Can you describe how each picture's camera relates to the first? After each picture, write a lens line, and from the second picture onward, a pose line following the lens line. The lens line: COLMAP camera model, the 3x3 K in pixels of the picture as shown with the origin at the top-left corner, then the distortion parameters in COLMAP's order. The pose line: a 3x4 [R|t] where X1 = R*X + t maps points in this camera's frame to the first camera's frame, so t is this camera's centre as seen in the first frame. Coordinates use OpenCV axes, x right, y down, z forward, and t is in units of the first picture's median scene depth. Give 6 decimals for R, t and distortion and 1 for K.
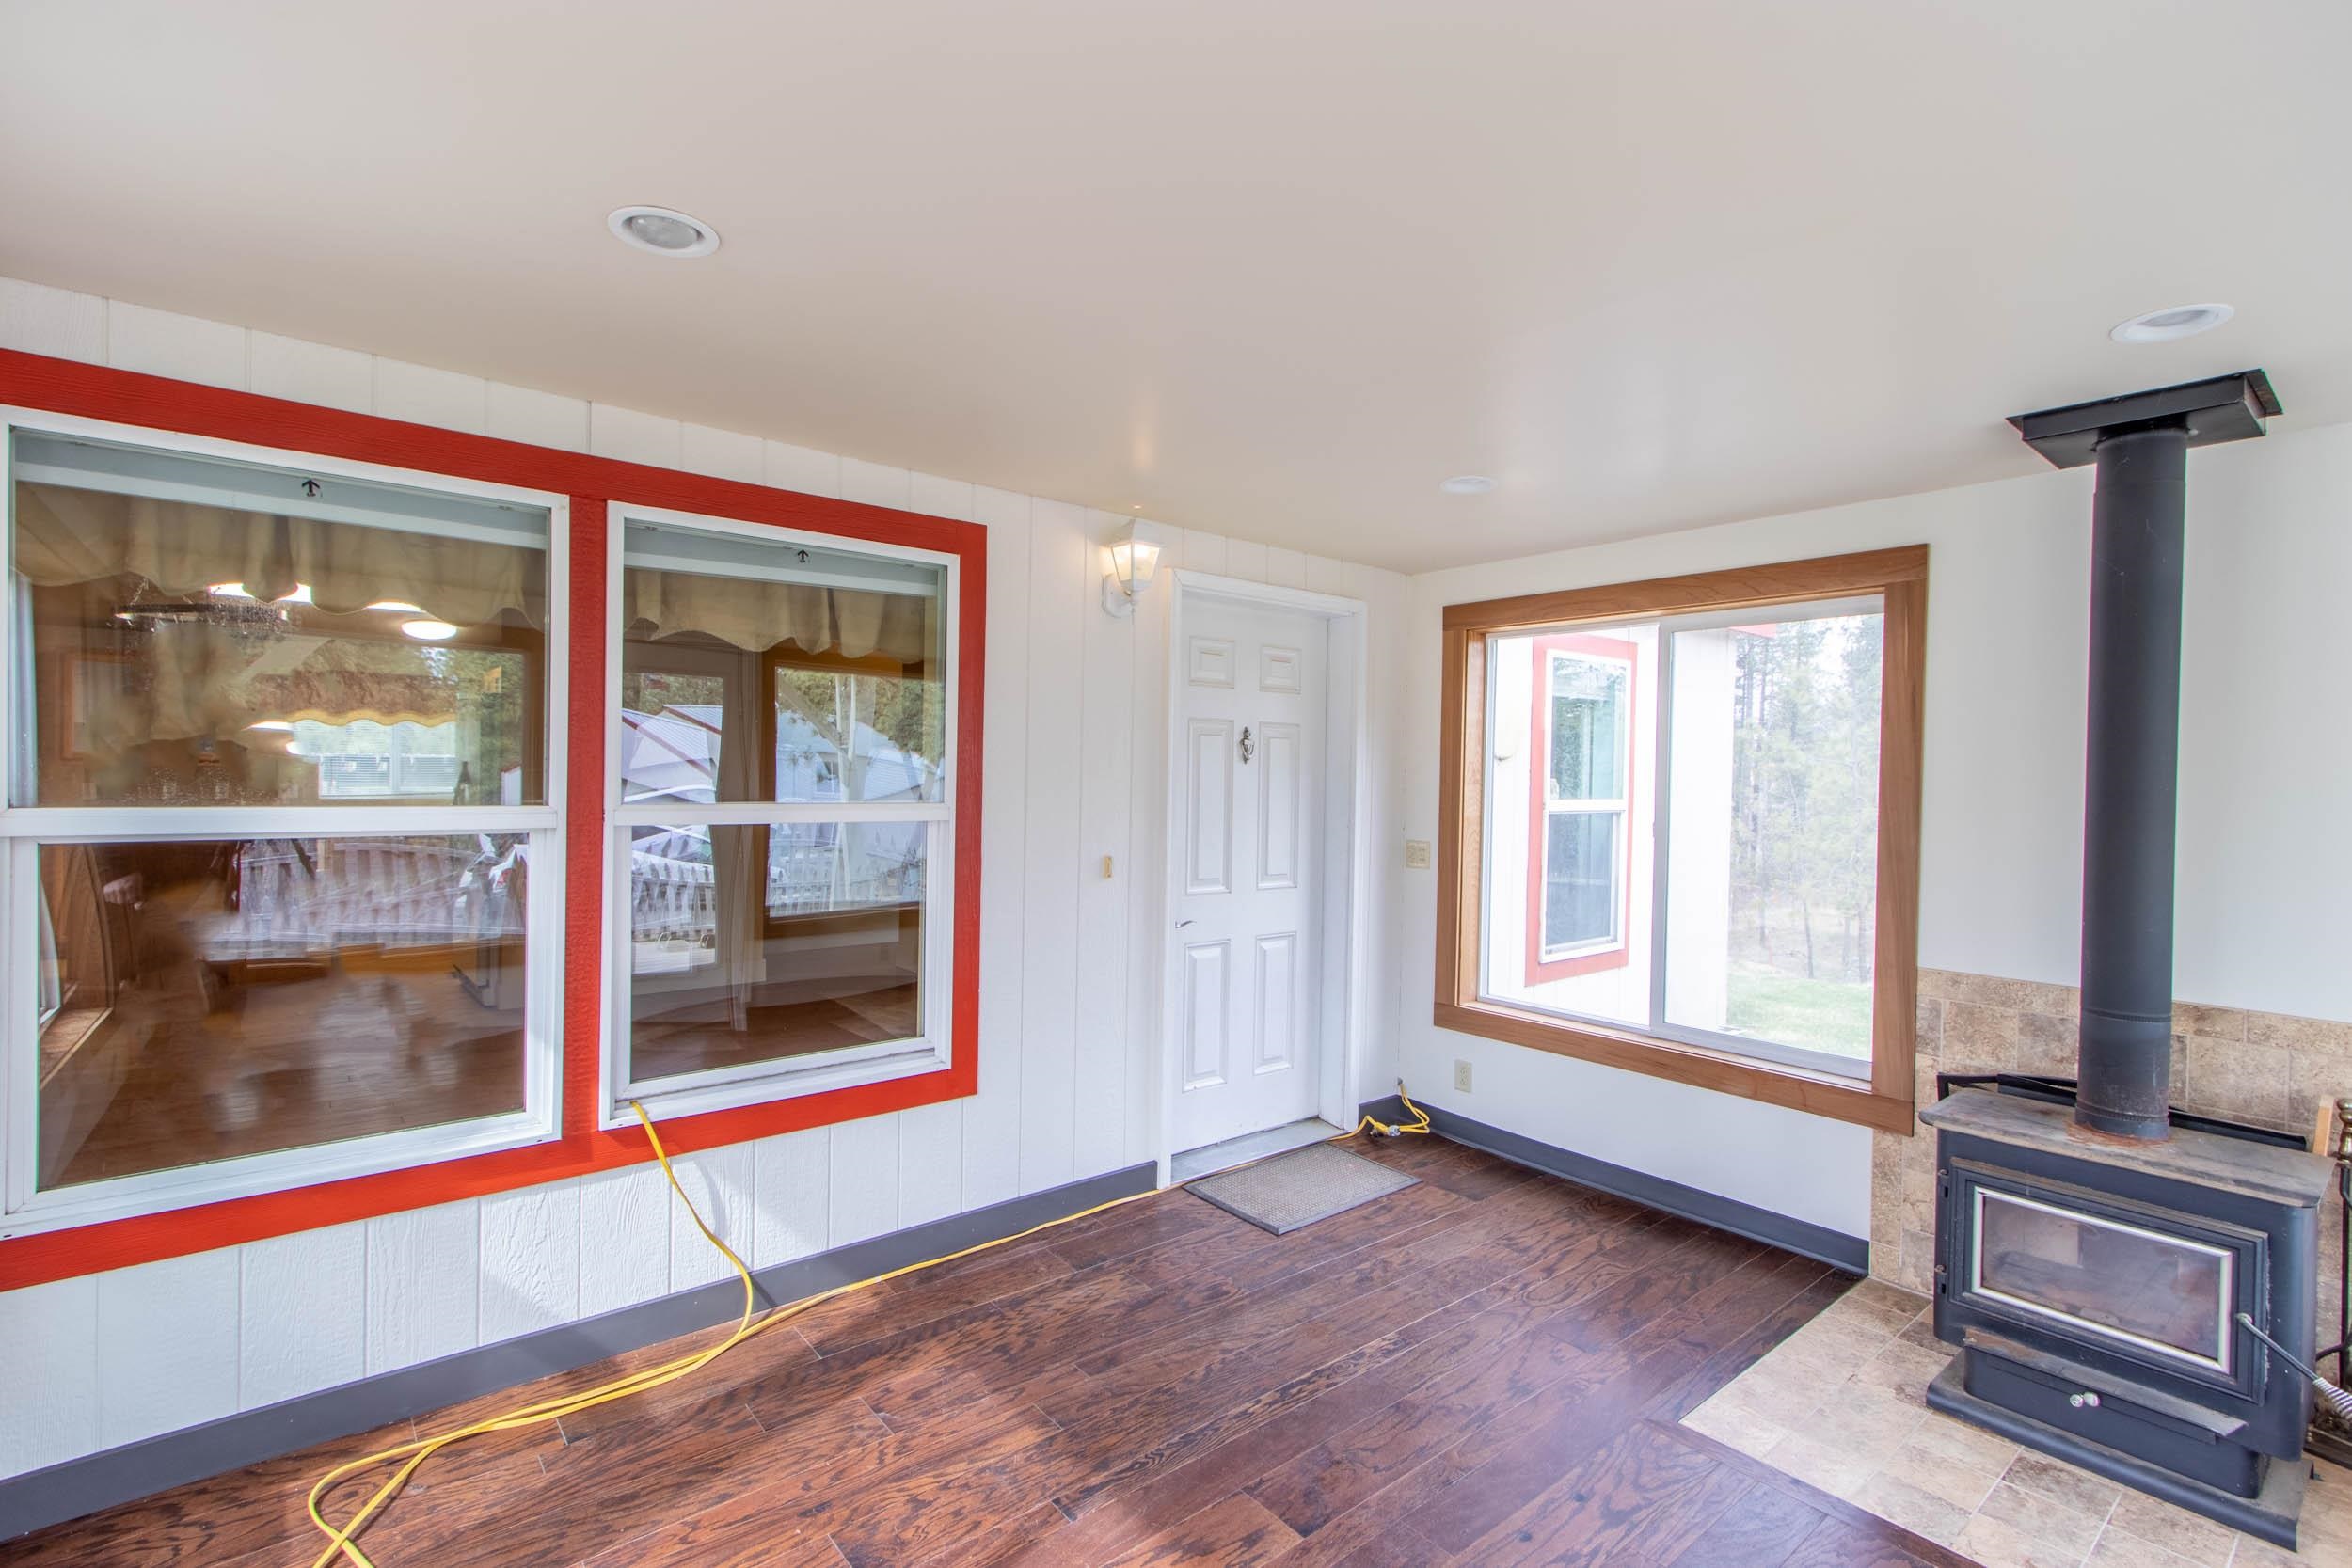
lens RADIAL K [[1079.4, 0, 1163.3], [0, 1079.4, 782.8], [0, 0, 1]] dist [0.010338, -0.000300]
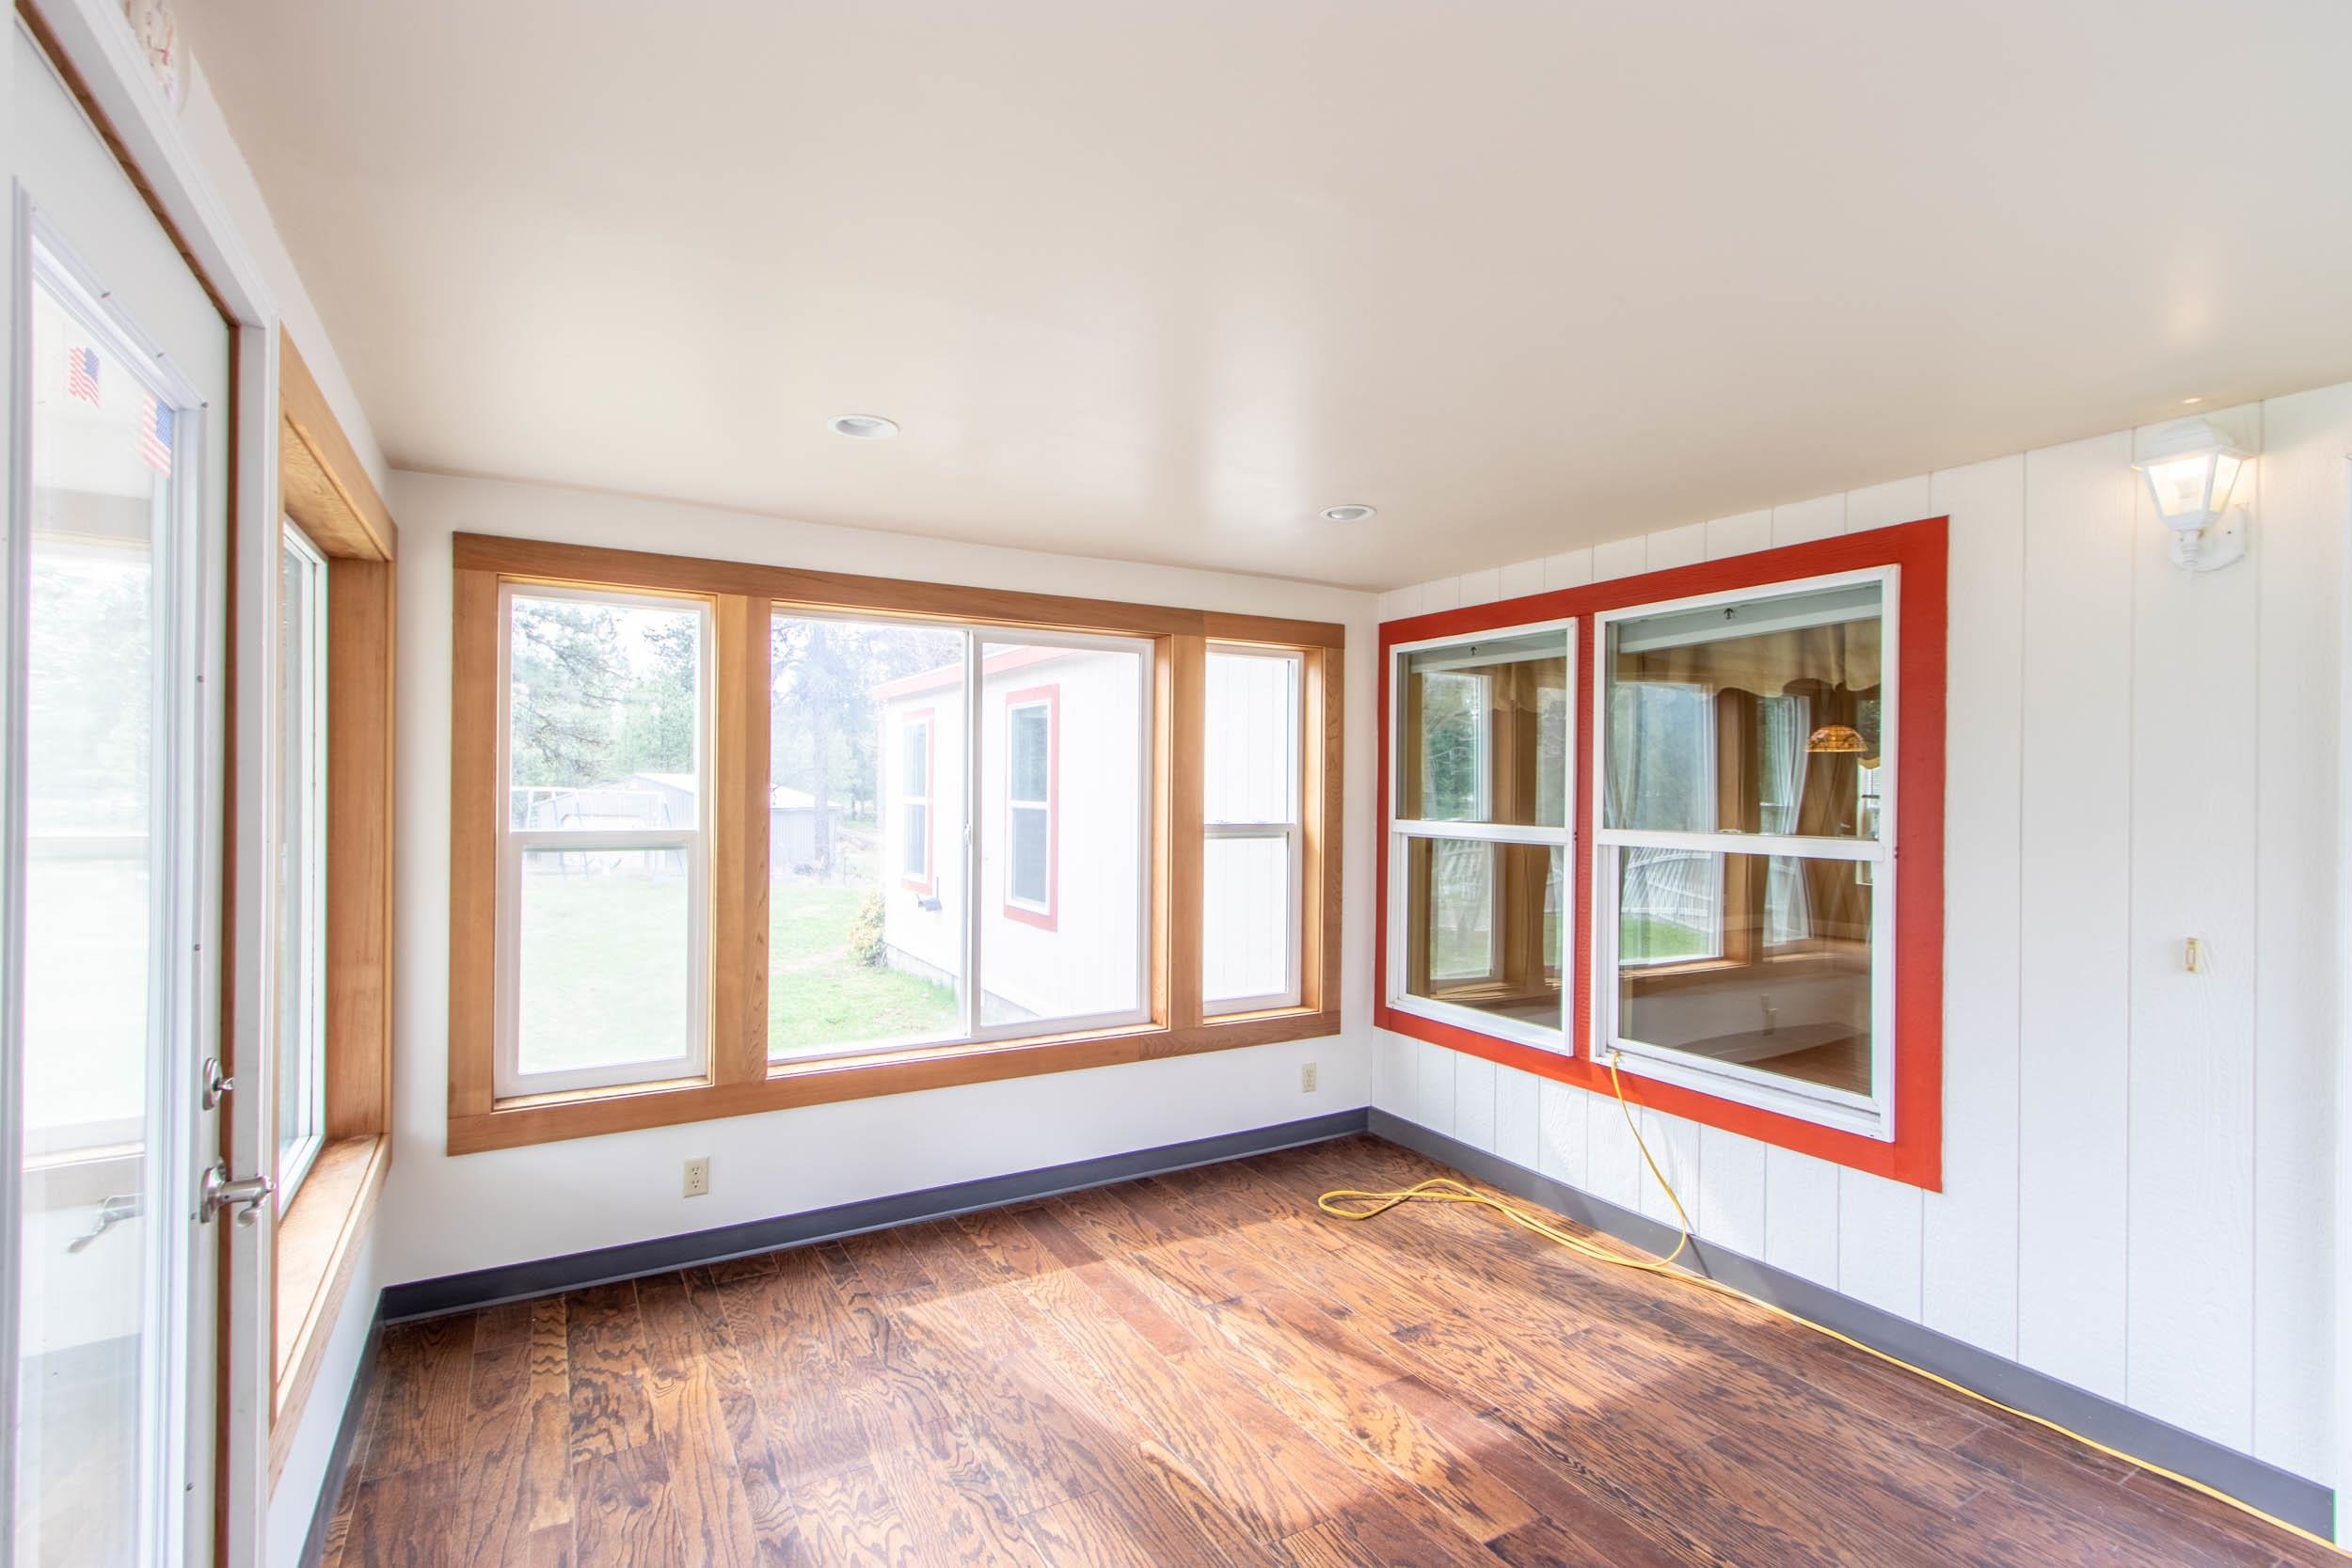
lens RADIAL K [[1079.4, 0, 1163.3], [0, 1079.4, 782.8], [0, 0, 1]] dist [0.010338, -0.000300]
pose [[-0.163428, -0.024064, -0.986262, 0.934971], [-0.025265, 0.999477, -0.020200, 0.003041], [0.986232, 0.021617, -0.163951, 0.659201]]
